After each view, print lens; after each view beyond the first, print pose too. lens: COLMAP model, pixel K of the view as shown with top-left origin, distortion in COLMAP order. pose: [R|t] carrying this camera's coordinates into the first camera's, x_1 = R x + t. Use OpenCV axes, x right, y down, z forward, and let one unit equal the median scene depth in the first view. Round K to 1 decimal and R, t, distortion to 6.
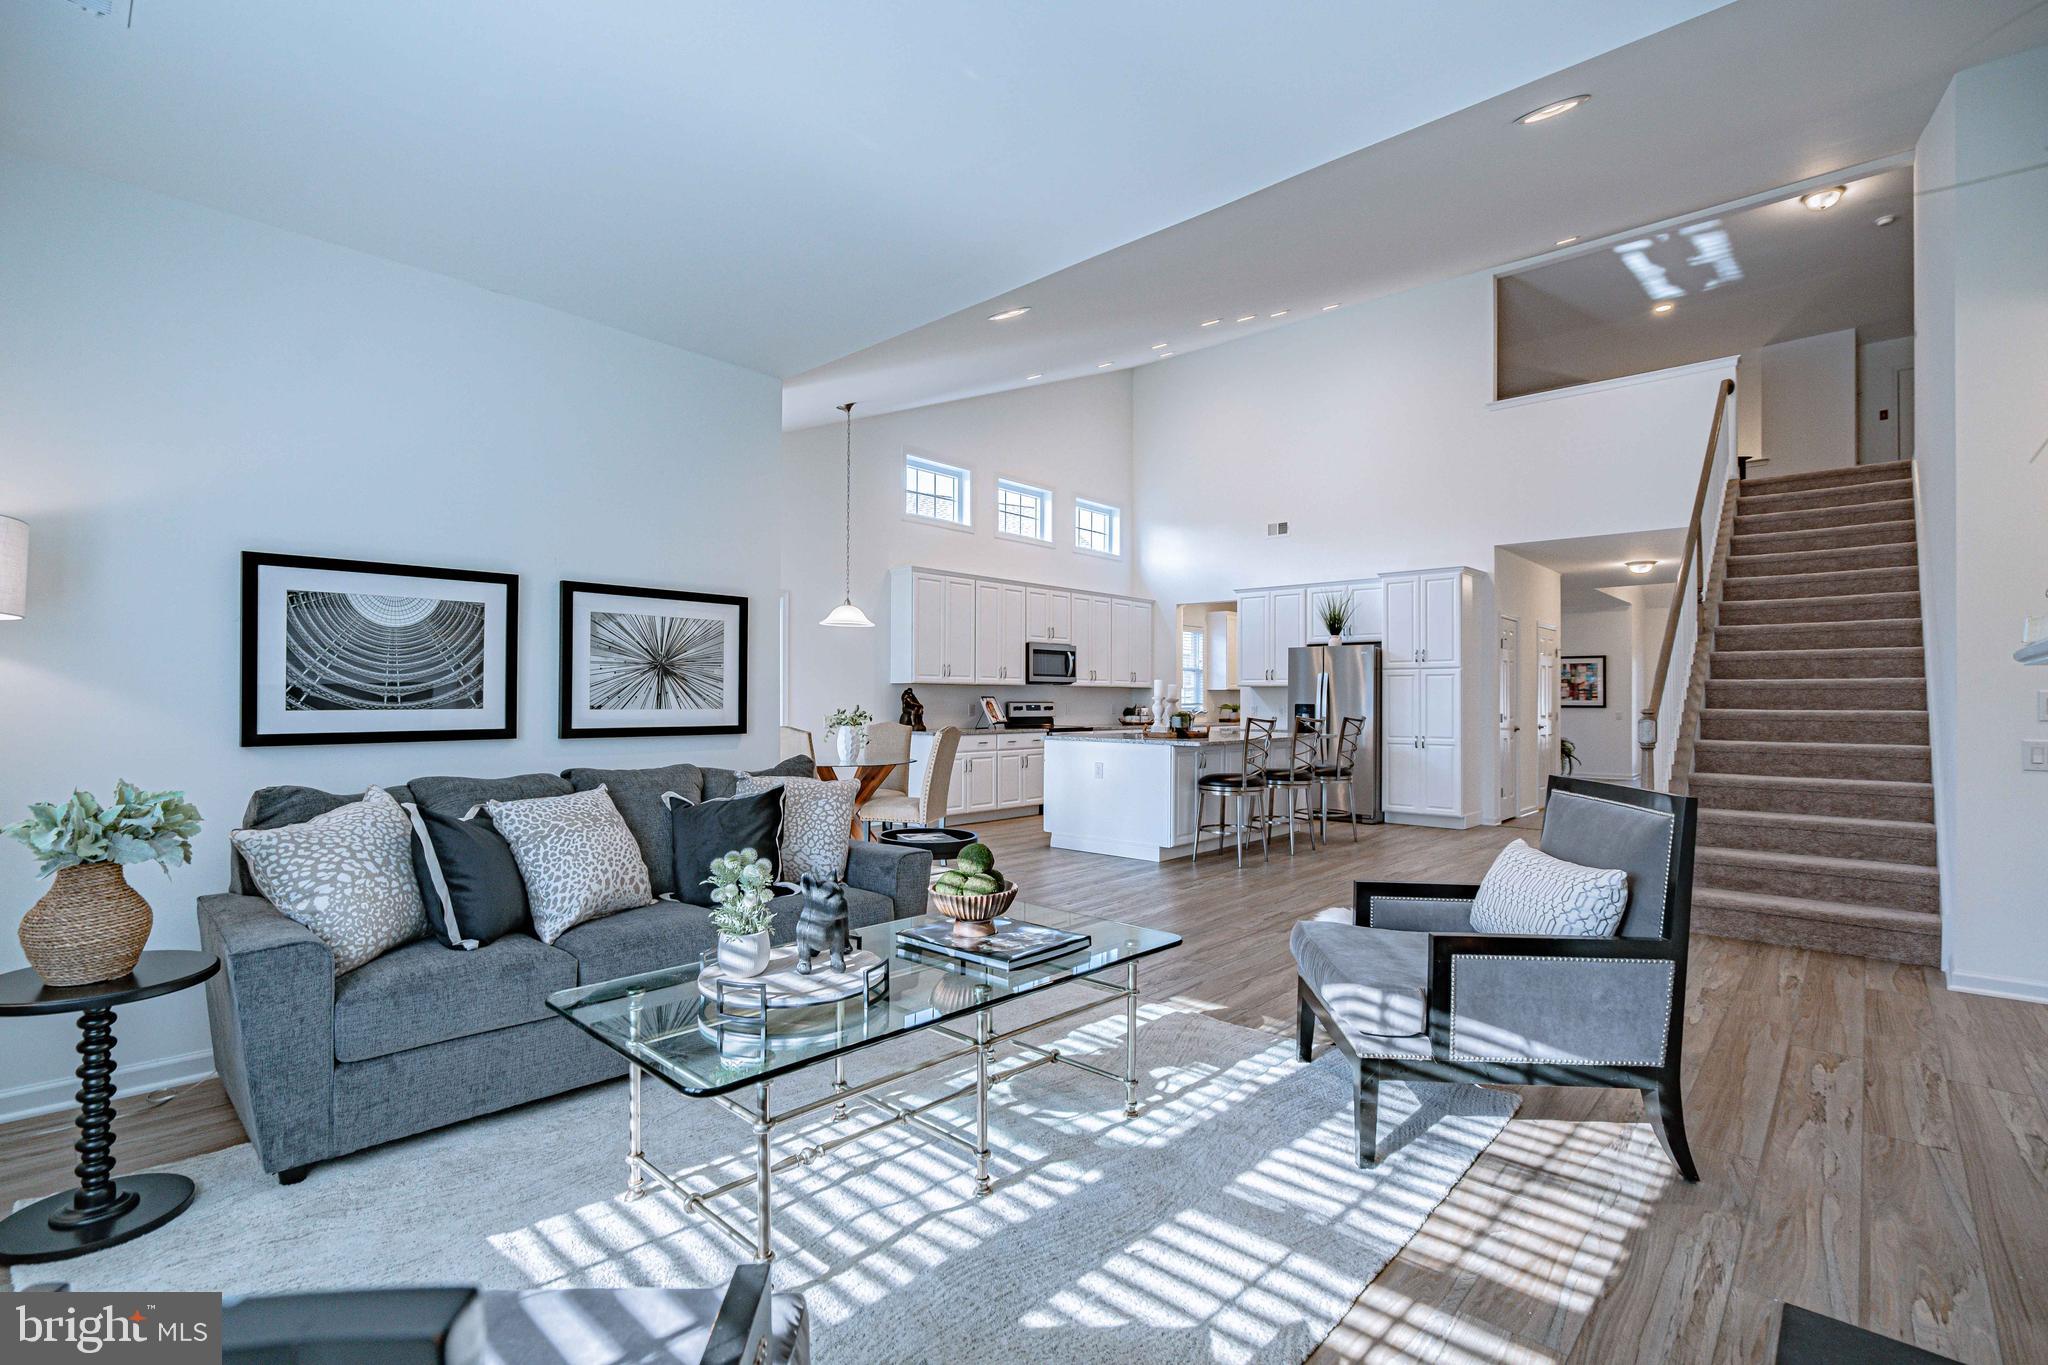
lens RADIAL K [[933.3, 0, 1008.6], [0, 933.3, 695.9], [0, 0, 1]] dist [-0.015859, 0.000081]
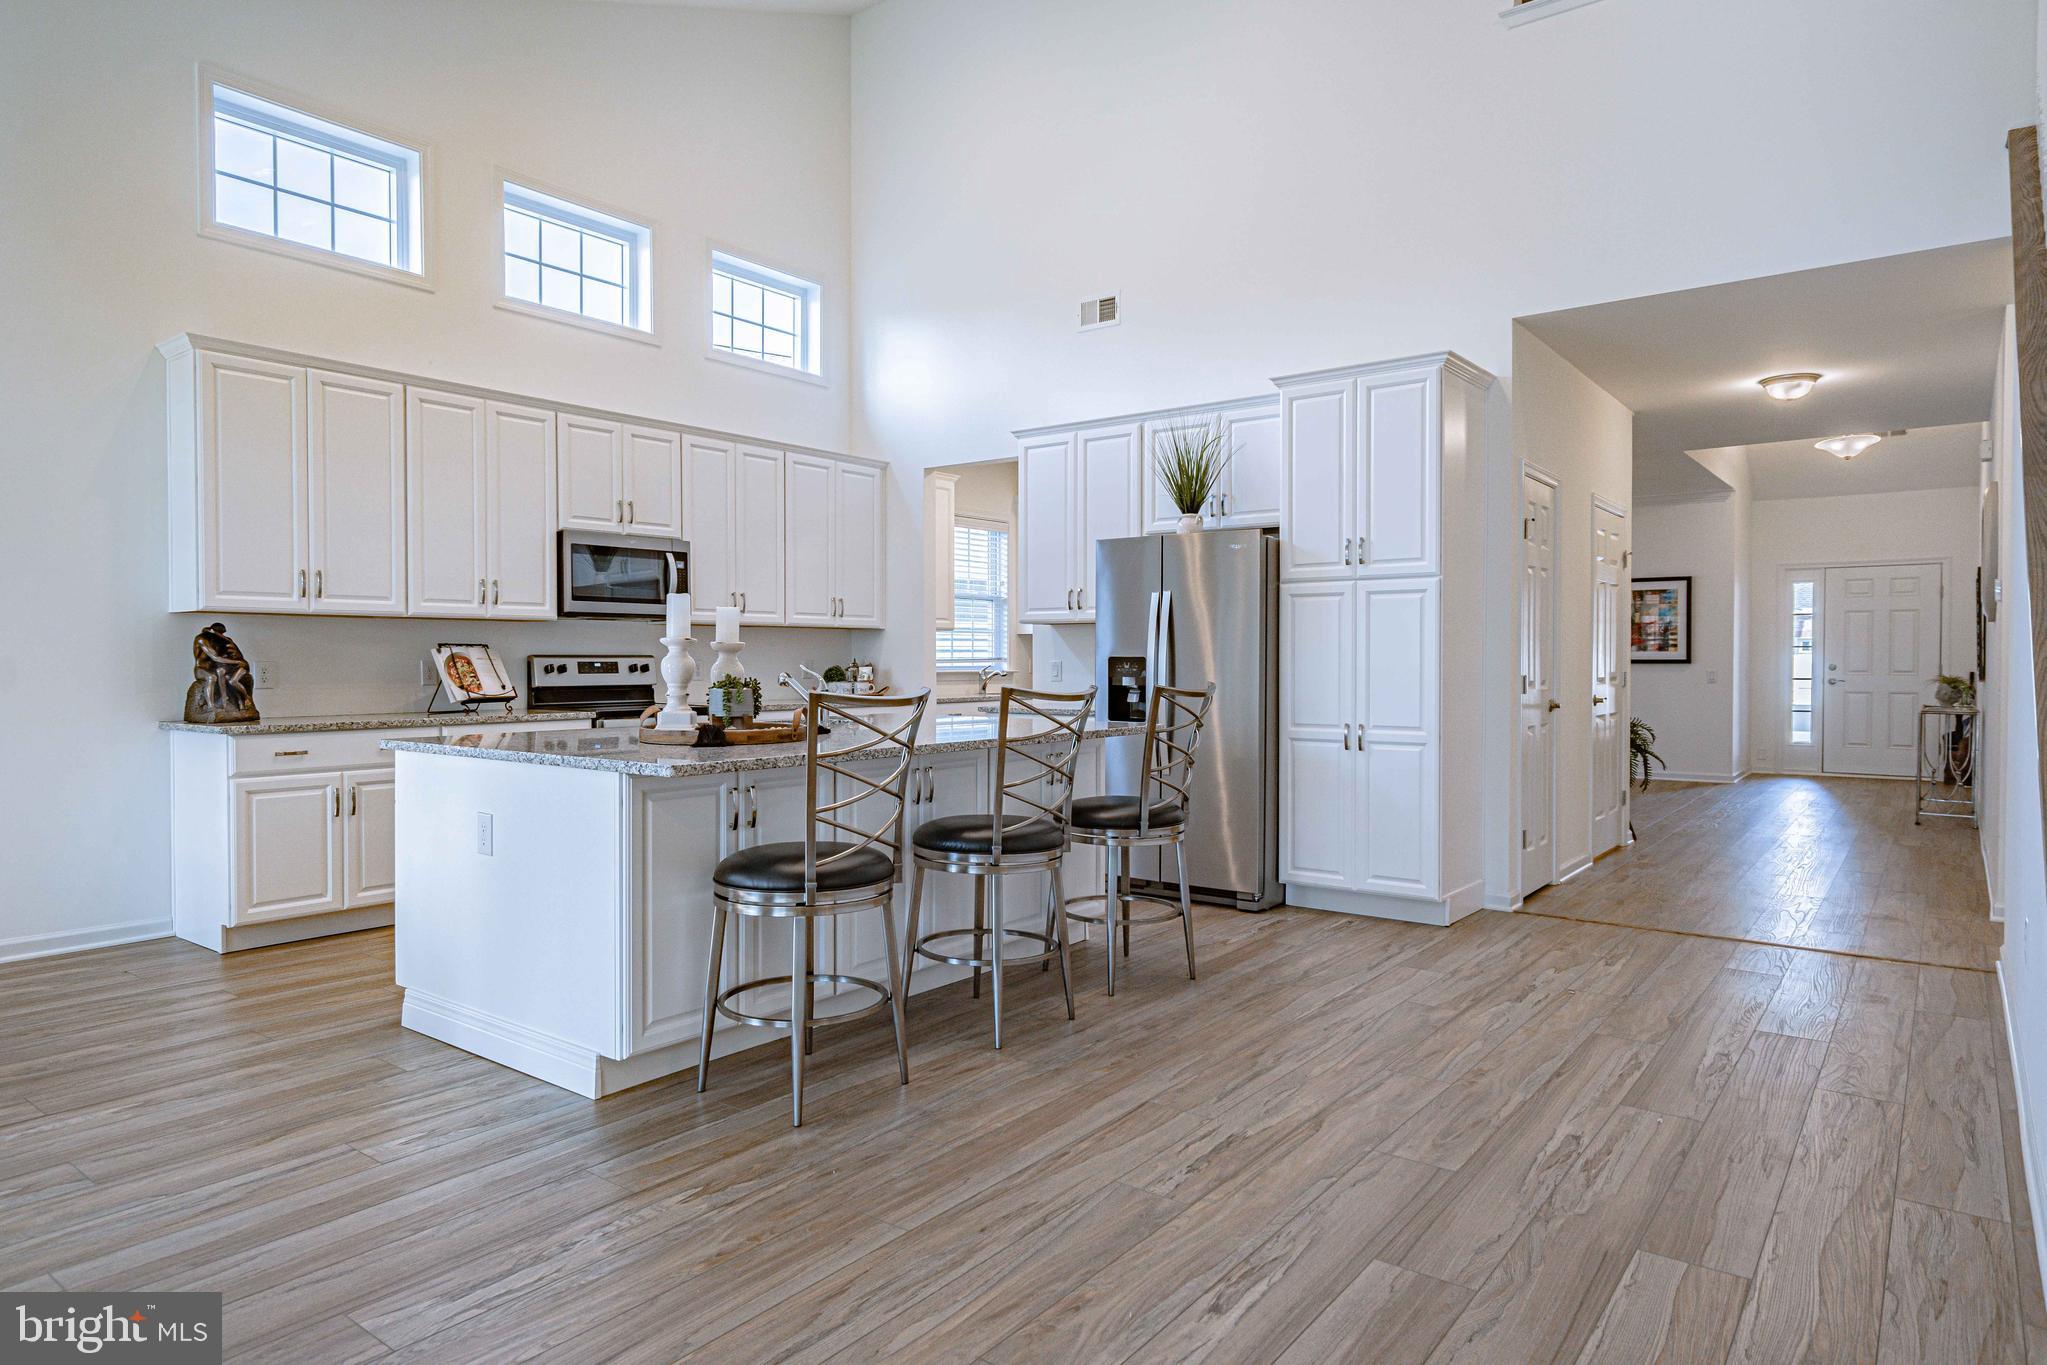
lens RADIAL K [[1217.1, 0, 1013.1], [0, 1217.1, 677.2], [0, 0, 1]] dist [0.011933, -0.004631]
pose [[0.995683, -0.005385, 0.092666, 0.221672], [0.003498, 0.999783, 0.020523, 0.006571], [-0.092756, -0.020111, 0.995486, 0.420721]]
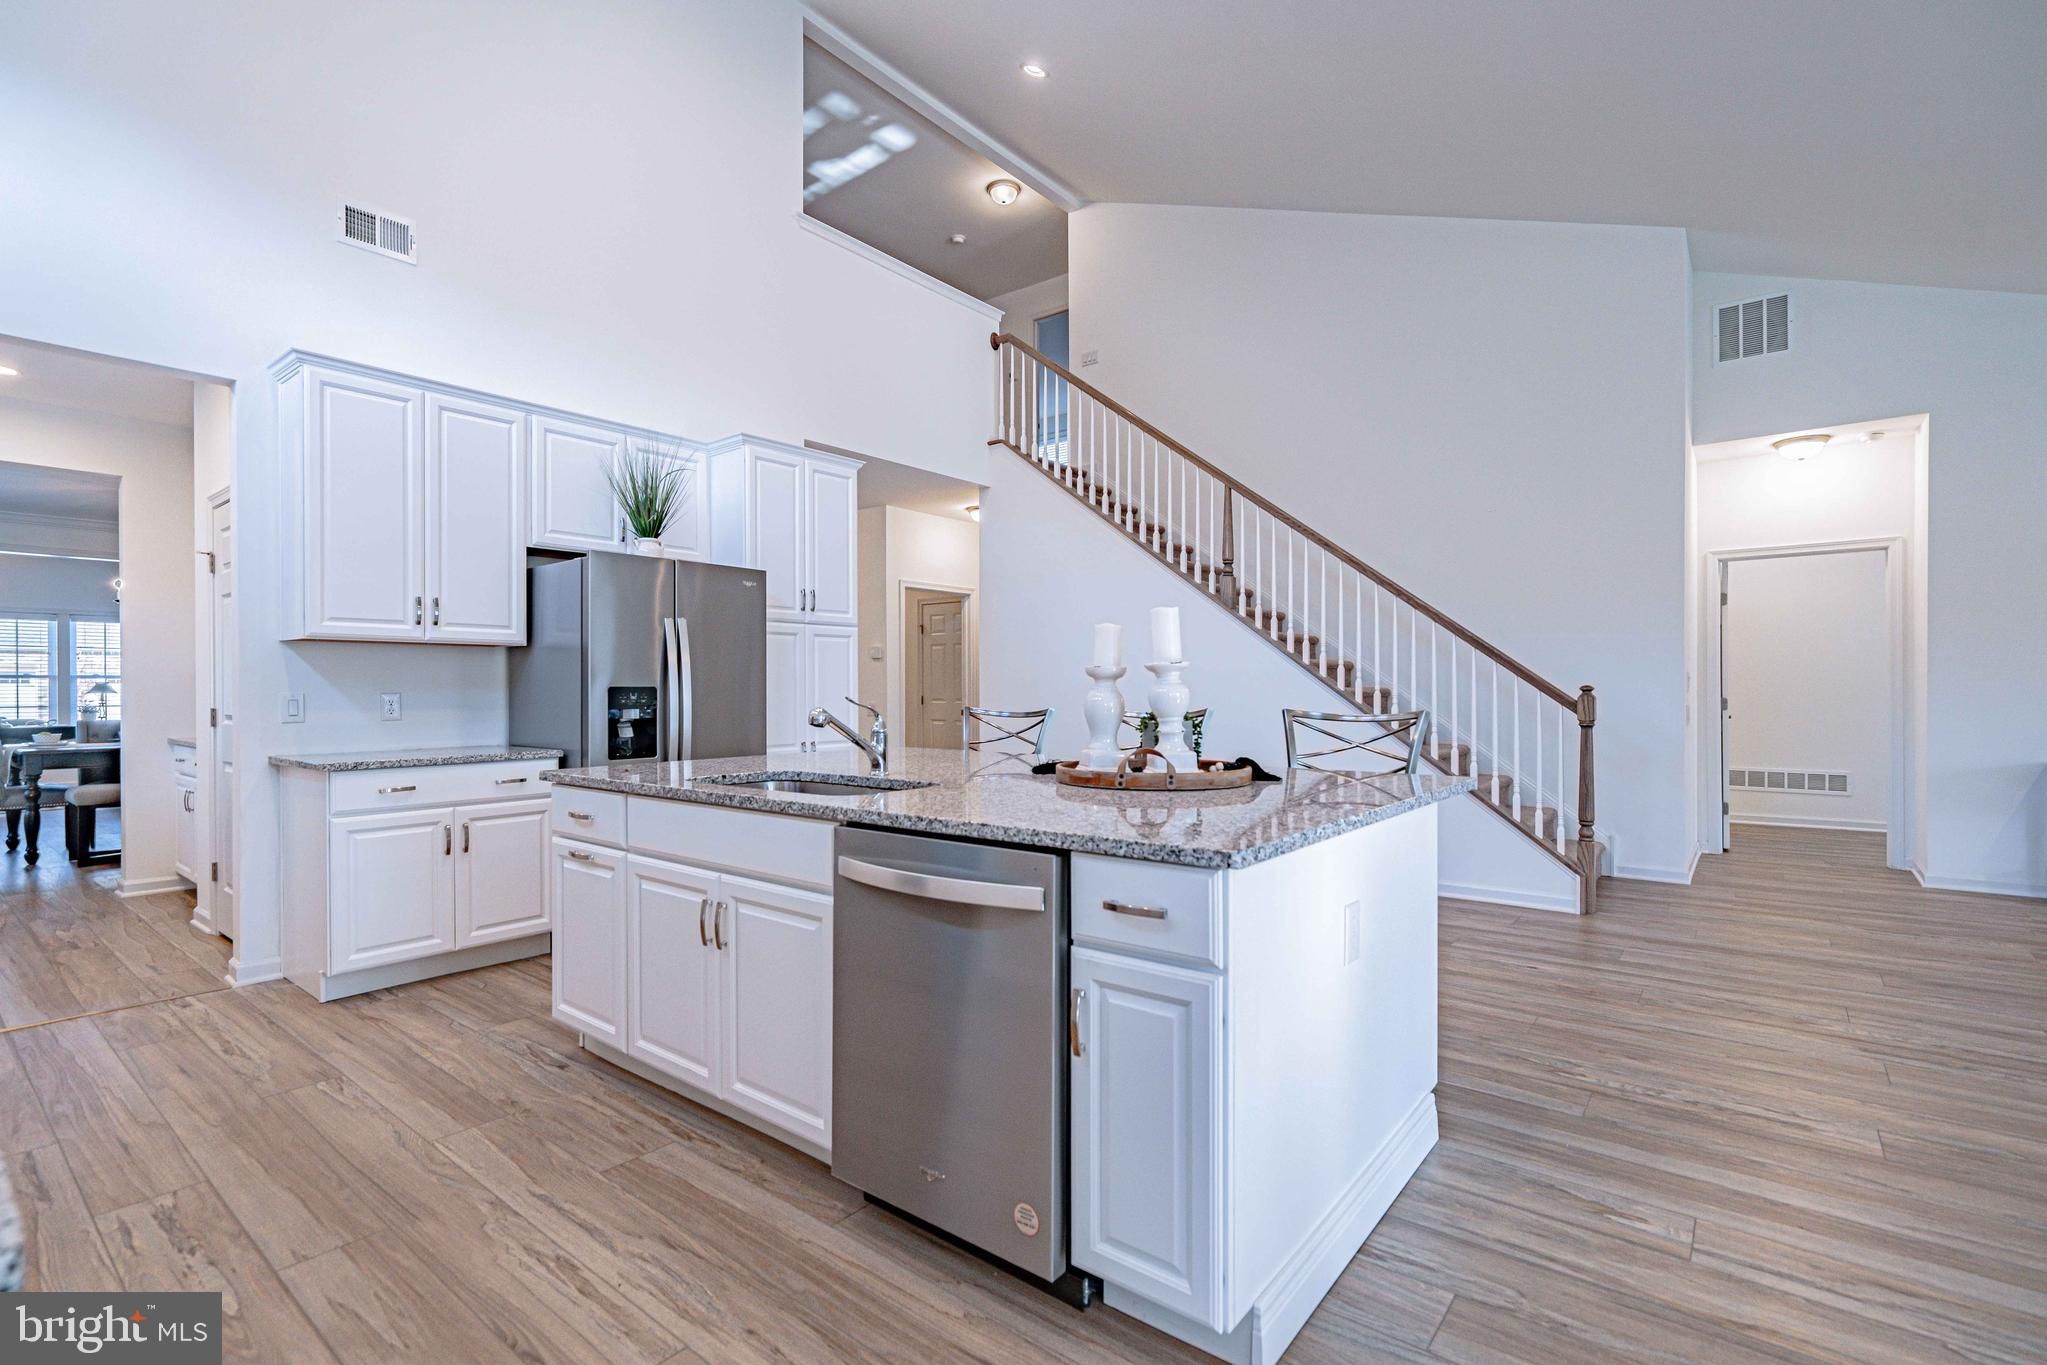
lens RADIAL K [[934.6, 0, 995.1], [0, 934.6, 684.2], [0, 0, 1]] dist [-0.004942, 0.001956]
pose [[-0.069456, -0.000693, 0.997585, -0.137367], [-0.002290, 0.999997, 0.000536, 0.007682], [-0.997582, -0.002247, -0.069457, 0.949352]]
